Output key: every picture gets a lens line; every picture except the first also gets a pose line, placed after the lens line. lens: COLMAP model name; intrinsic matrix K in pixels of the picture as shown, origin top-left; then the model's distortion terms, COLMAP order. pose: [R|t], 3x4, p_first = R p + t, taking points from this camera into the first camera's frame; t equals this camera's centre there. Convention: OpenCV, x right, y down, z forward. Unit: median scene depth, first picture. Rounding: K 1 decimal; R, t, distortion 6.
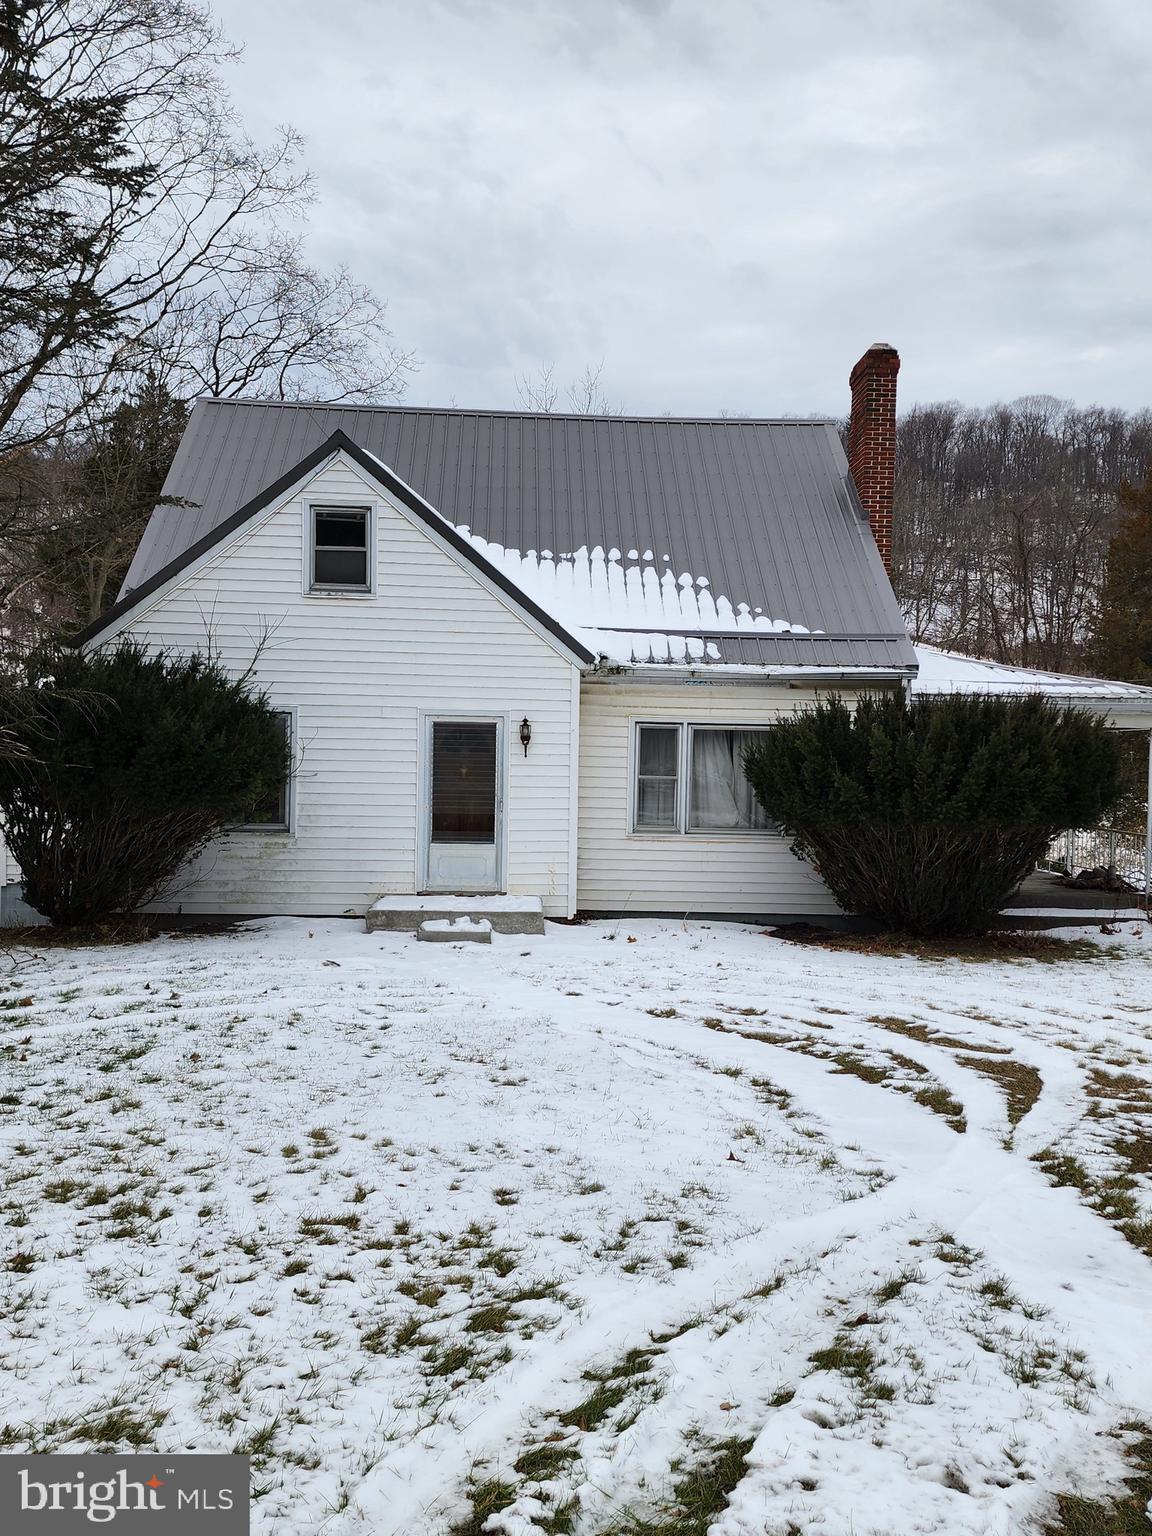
lens RADIAL K [[1050.1, 0, 580.2], [0, 1050.1, 787.1], [0, 0, 1]] dist [0.073454, -0.071614]
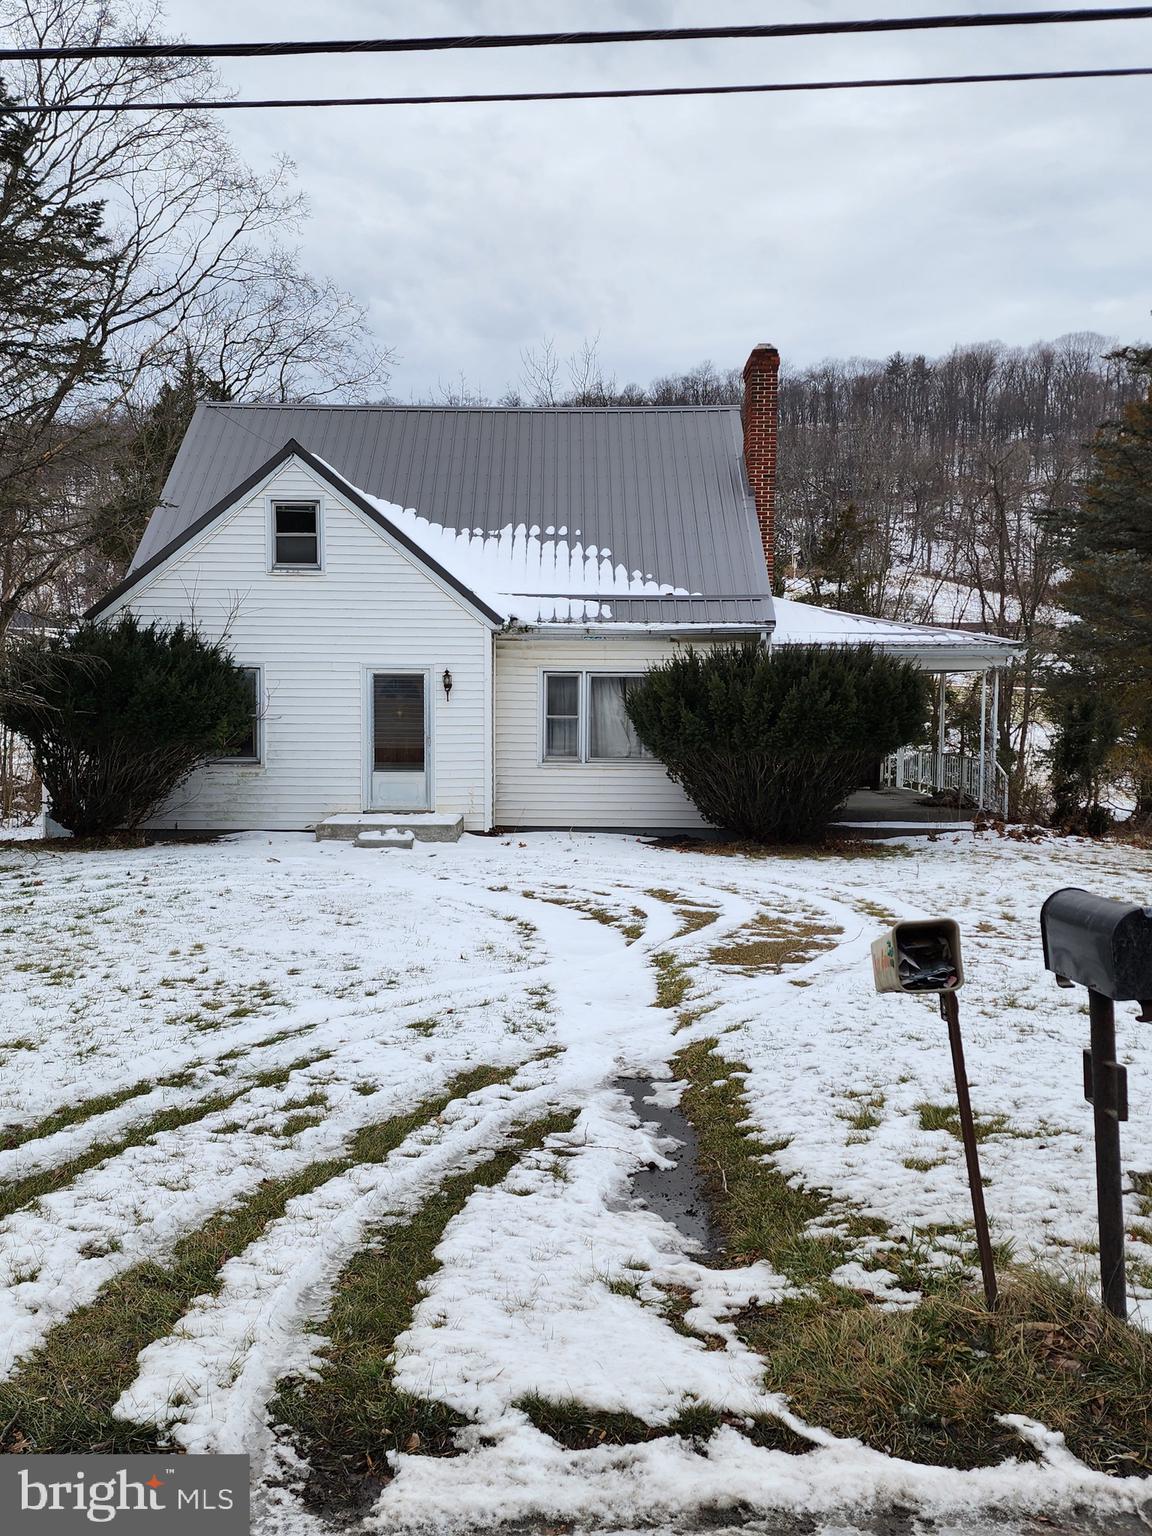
lens RADIAL K [[1028.3, 0, 580.0], [0, 1028.3, 759.0], [0, 0, 1]] dist [0.077466, -0.089298]
pose [[0.998502, -0.010594, -0.053677, 0.166547], [0.011998, 0.999592, 0.025903, 0.009799], [0.053380, -0.026508, 0.998222, -0.200315]]
